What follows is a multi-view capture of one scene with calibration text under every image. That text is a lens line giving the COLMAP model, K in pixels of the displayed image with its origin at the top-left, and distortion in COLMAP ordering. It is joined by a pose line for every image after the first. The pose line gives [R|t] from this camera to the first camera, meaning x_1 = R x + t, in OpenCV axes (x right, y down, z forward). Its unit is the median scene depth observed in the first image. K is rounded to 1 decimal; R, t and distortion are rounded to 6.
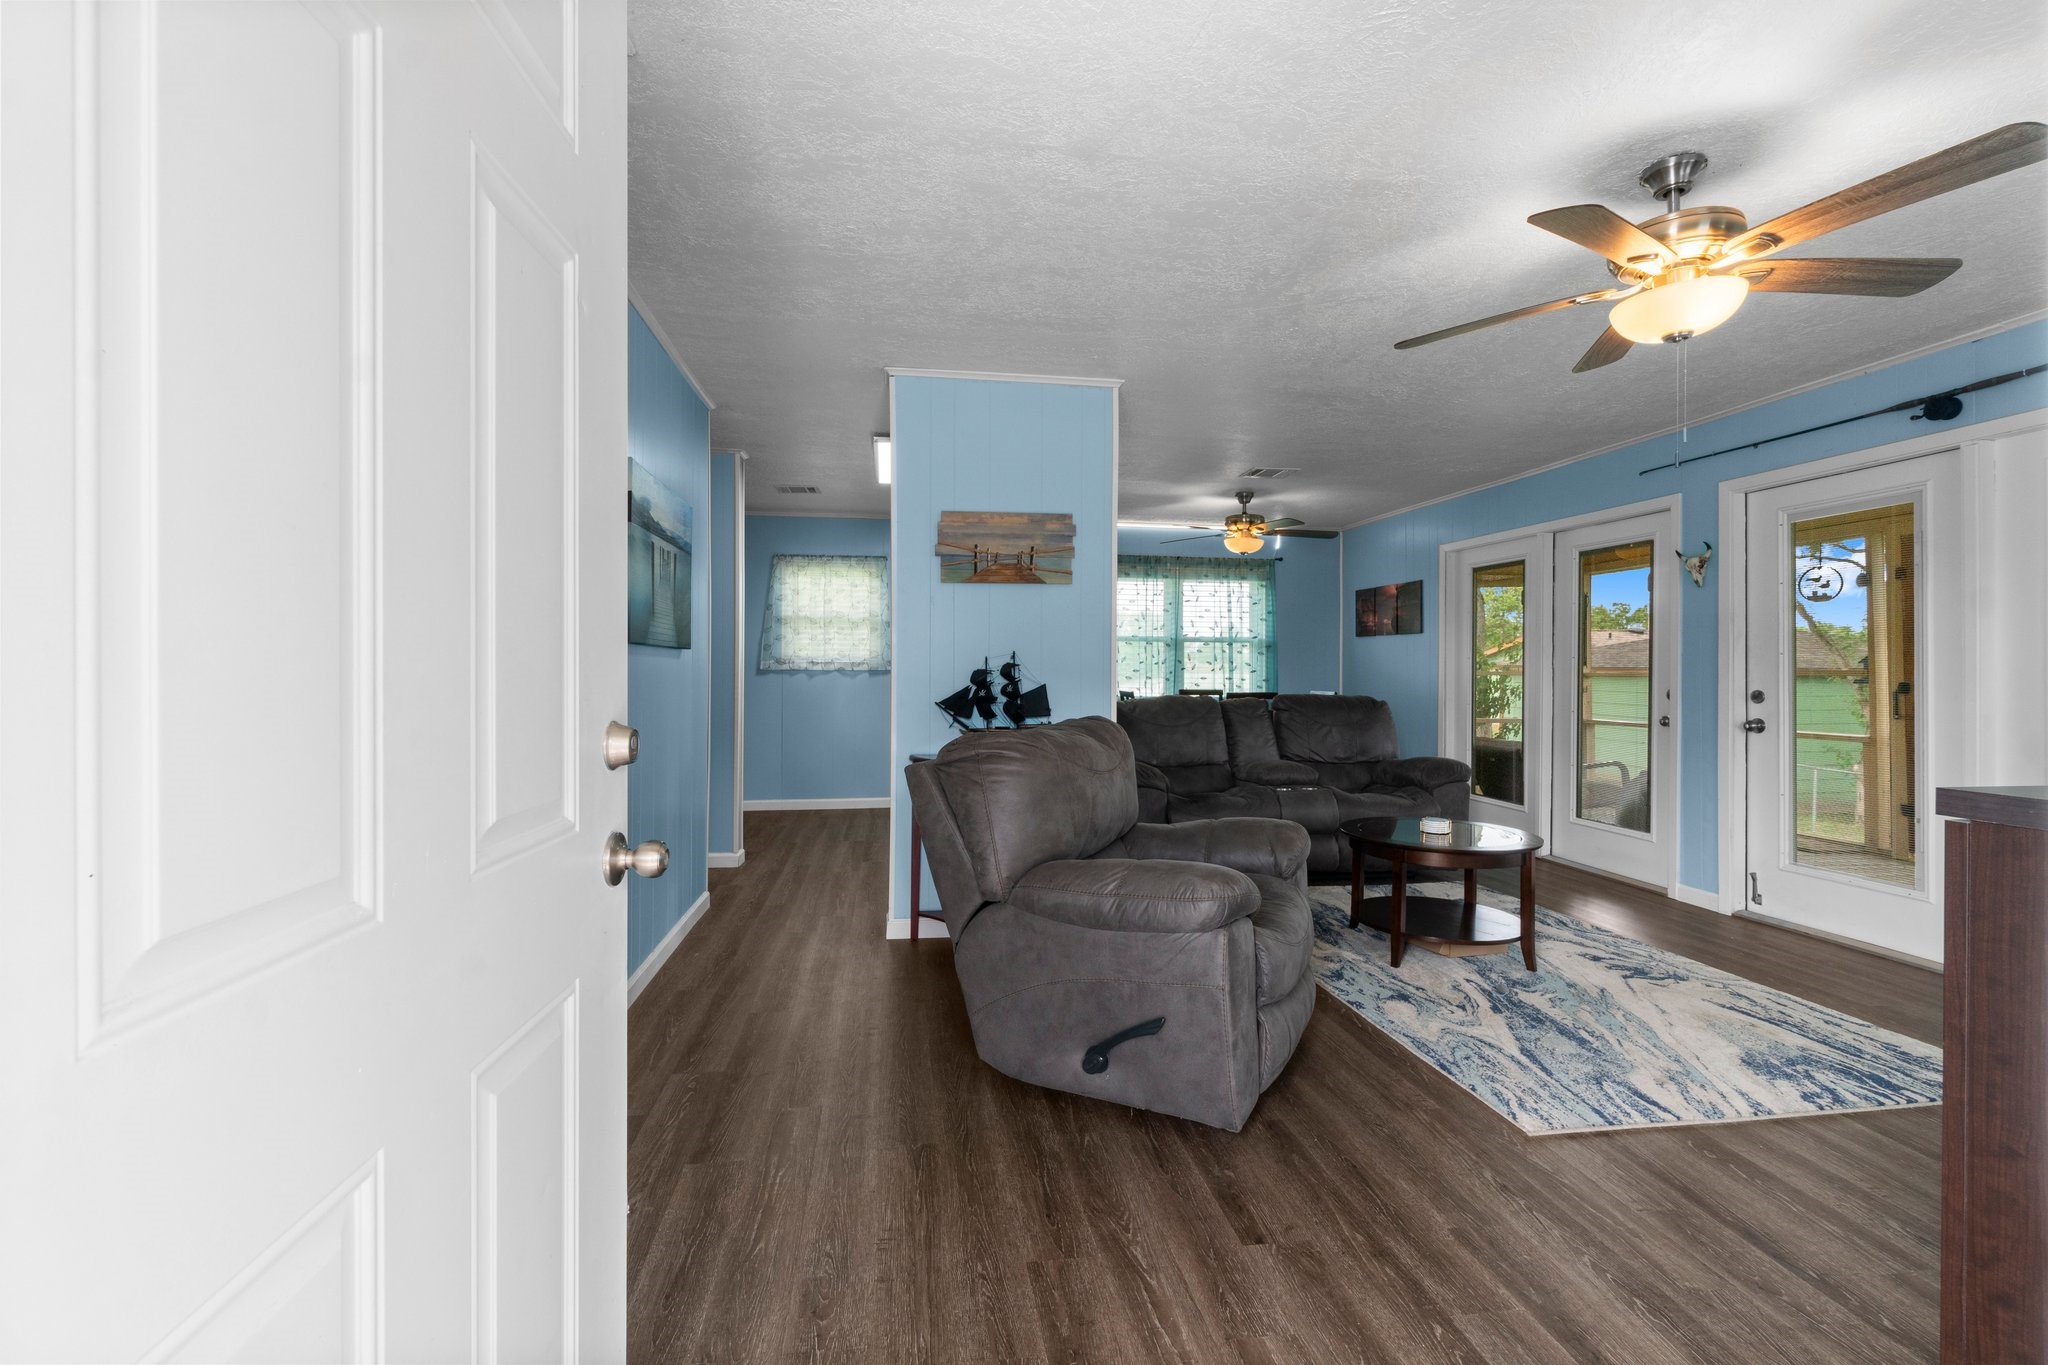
lens RADIAL K [[879.6, 0, 1010.2], [0, 879.6, 675.0], [0, 0, 1]] dist [-0.000495, -0.000211]
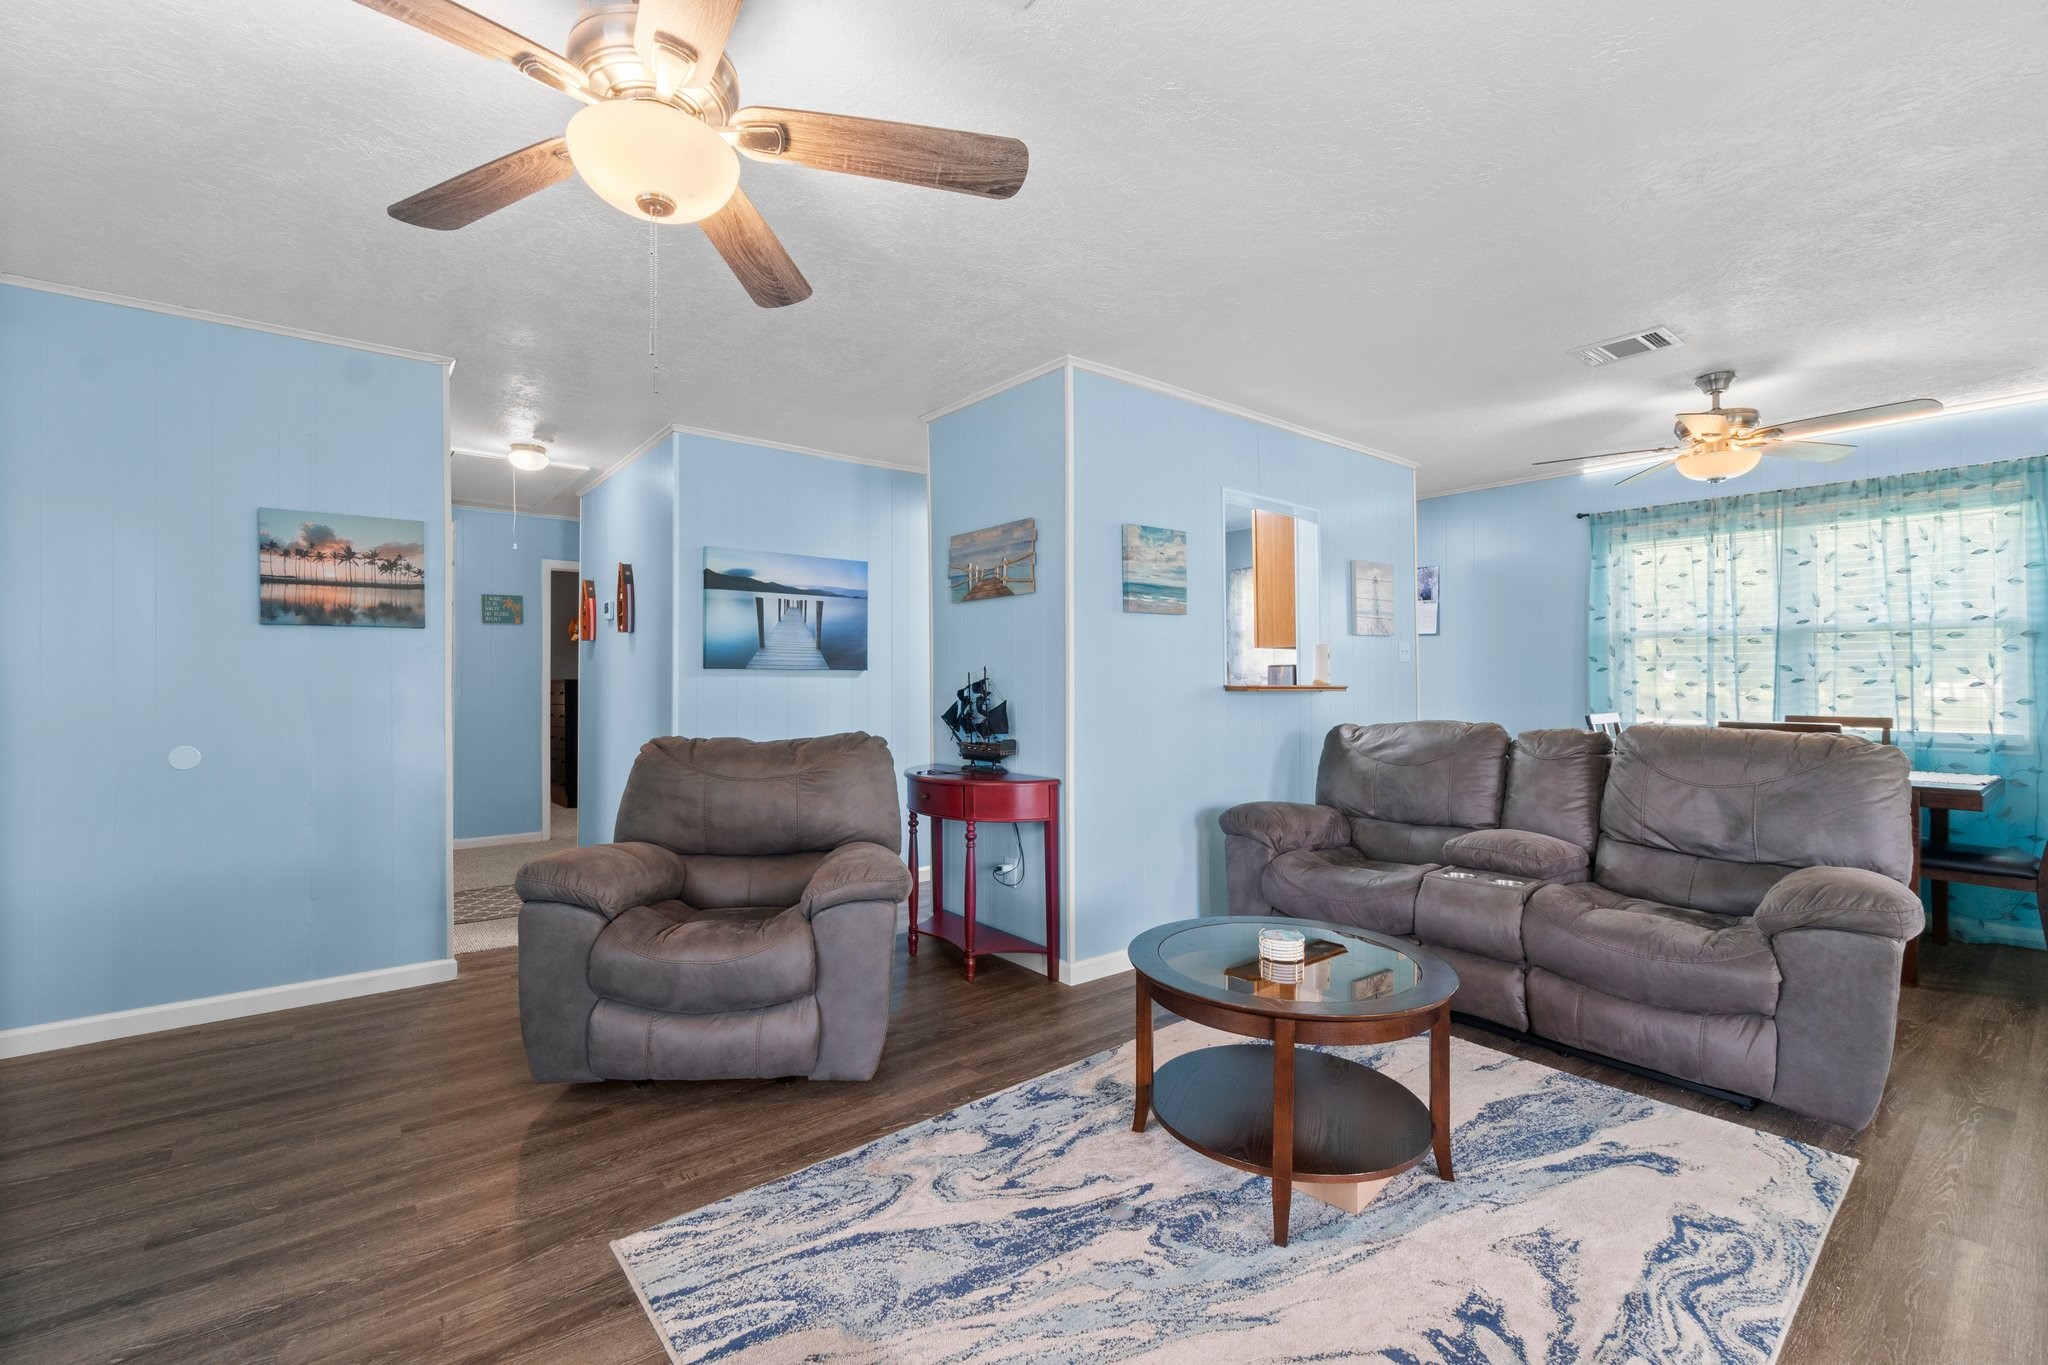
lens RADIAL K [[879.6, 0, 1010.2], [0, 879.6, 675.0], [0, 0, 1]] dist [-0.000495, -0.000211]
pose [[0.509515, -0.013034, -0.860363, 1.073560], [-0.000651, 0.999879, -0.015533, -0.002749], [0.860461, 0.008475, 0.509445, 0.637770]]
